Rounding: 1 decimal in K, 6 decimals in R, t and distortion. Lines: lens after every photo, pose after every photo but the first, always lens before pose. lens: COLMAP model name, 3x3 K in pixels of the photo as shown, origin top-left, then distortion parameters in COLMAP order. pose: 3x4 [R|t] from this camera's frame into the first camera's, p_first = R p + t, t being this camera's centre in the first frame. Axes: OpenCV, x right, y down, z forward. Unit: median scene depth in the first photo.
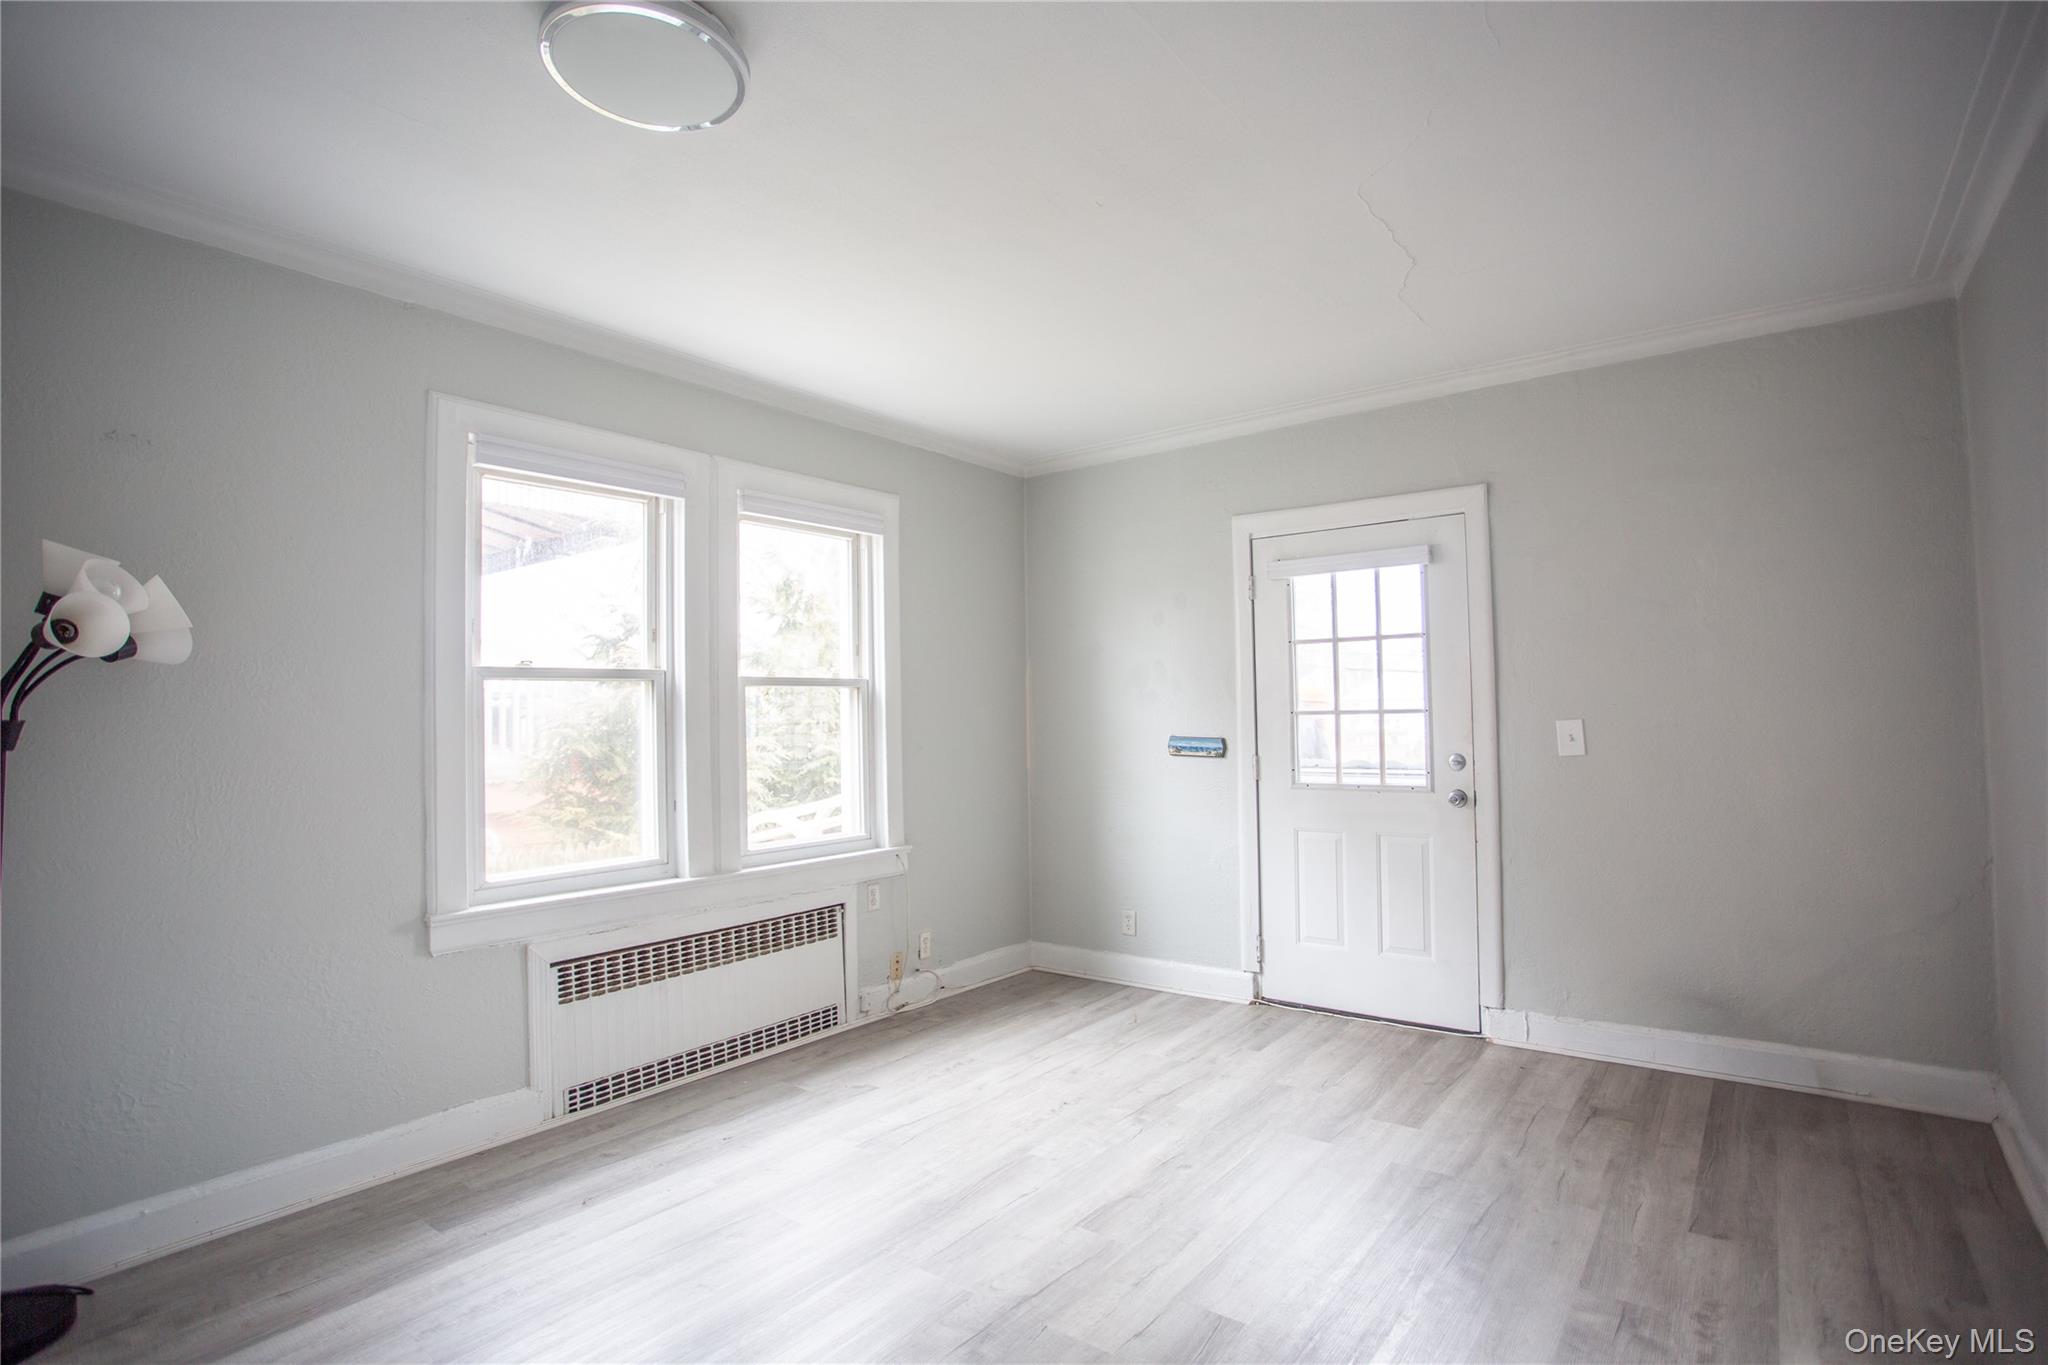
lens RADIAL K [[996.0, 0, 1019.7], [0, 996.0, 673.2], [0, 0, 1]] dist [-0.077713, 0.033725]
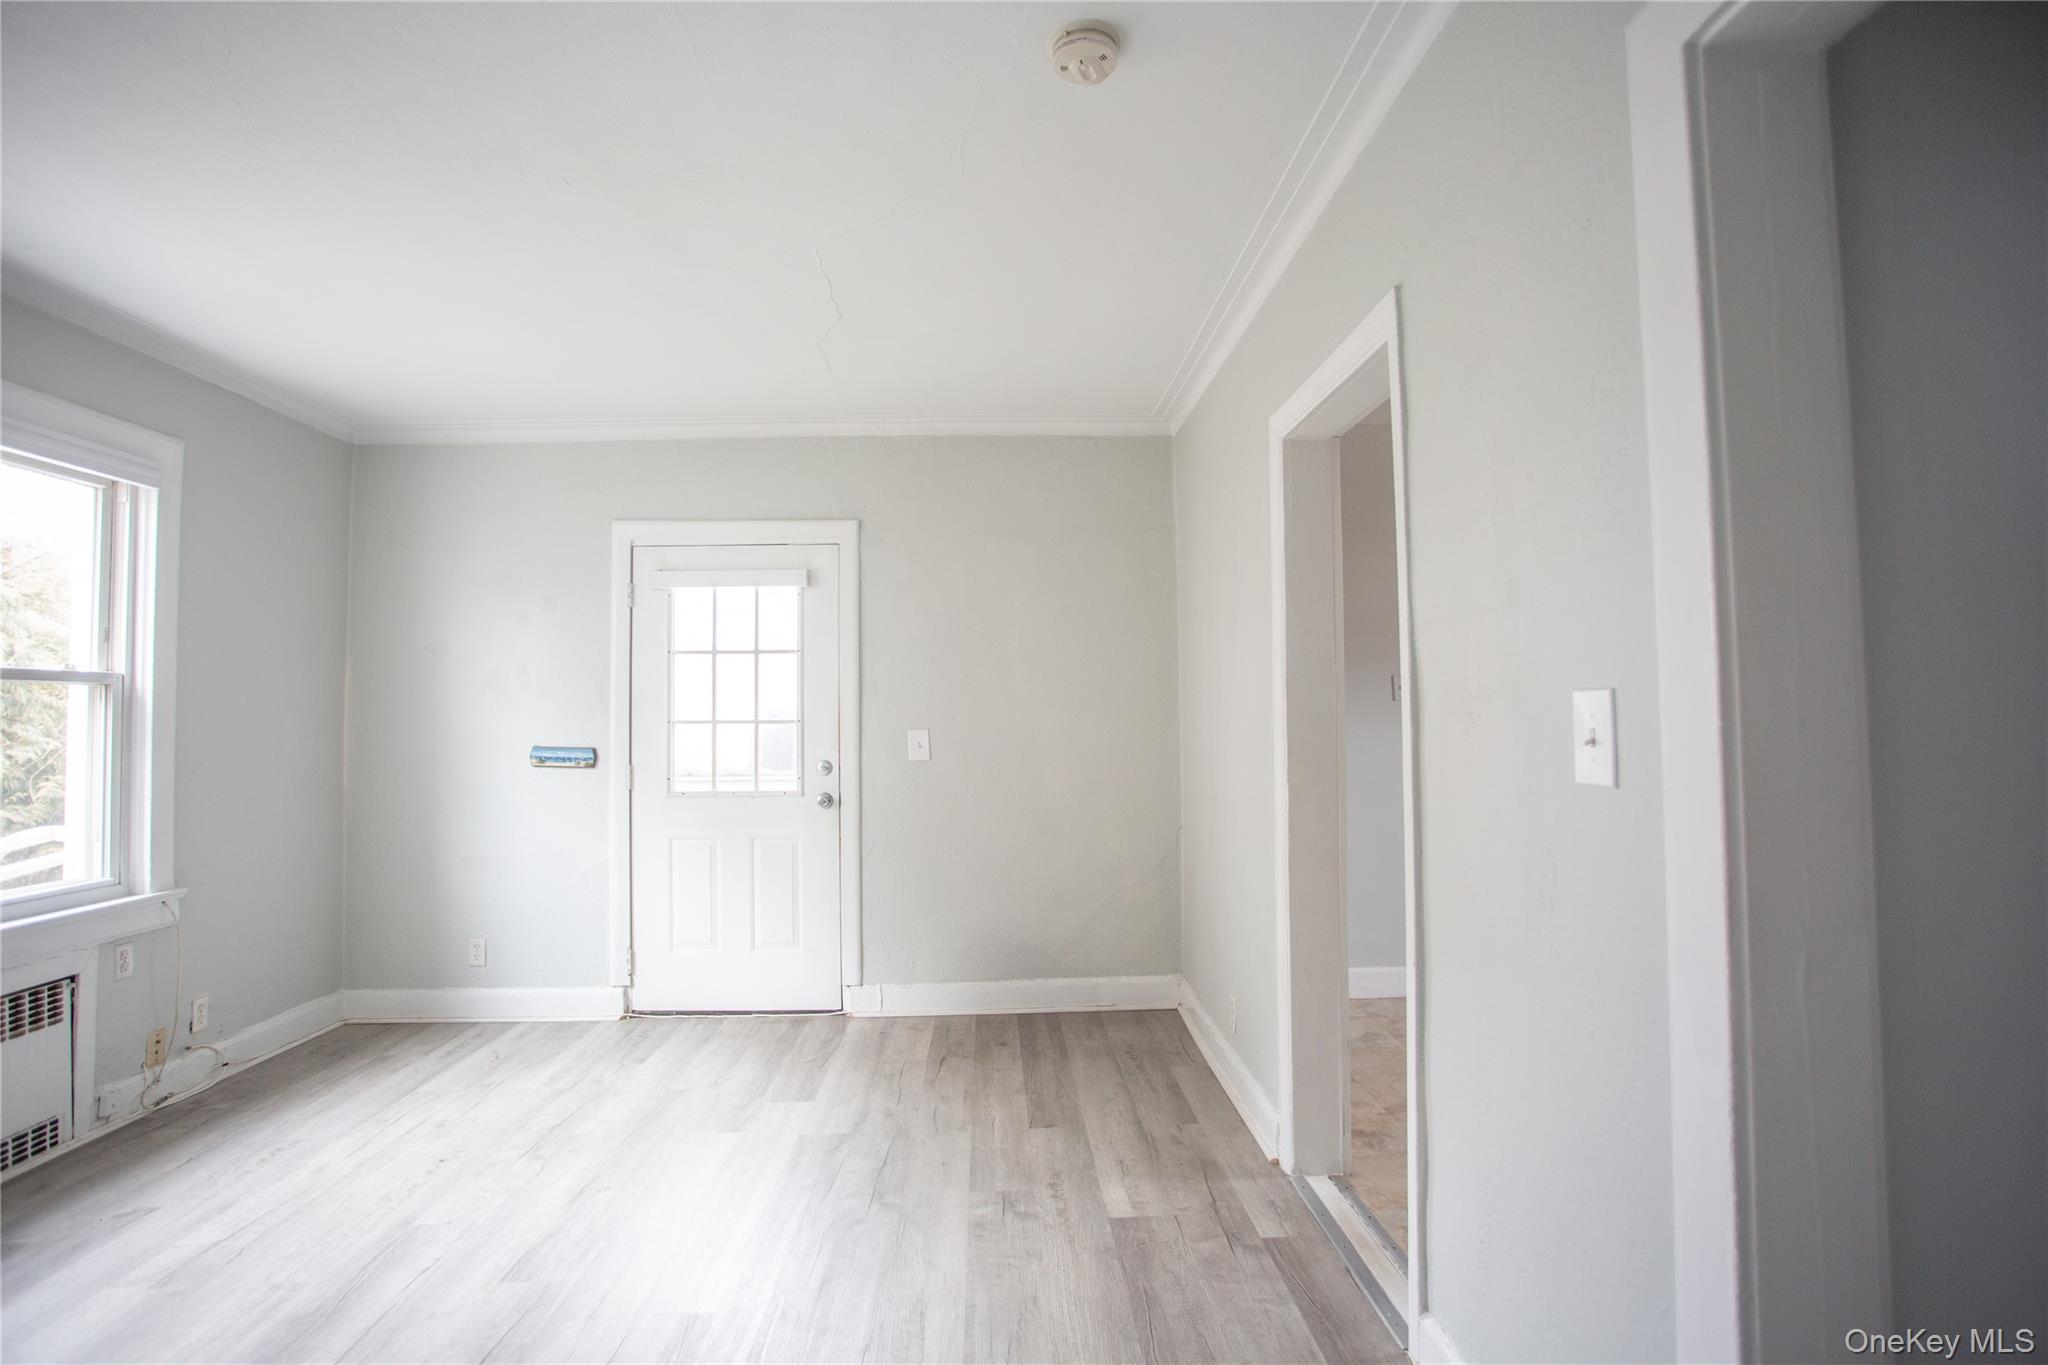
lens RADIAL K [[996.0, 0, 1019.7], [0, 996.0, 673.2], [0, 0, 1]] dist [-0.077713, 0.033725]
pose [[0.766054, 0.036349, 0.641748, -0.105065], [-0.028215, 0.999339, -0.022923, 0.003350], [-0.642157, -0.000547, 0.766573, 0.000763]]
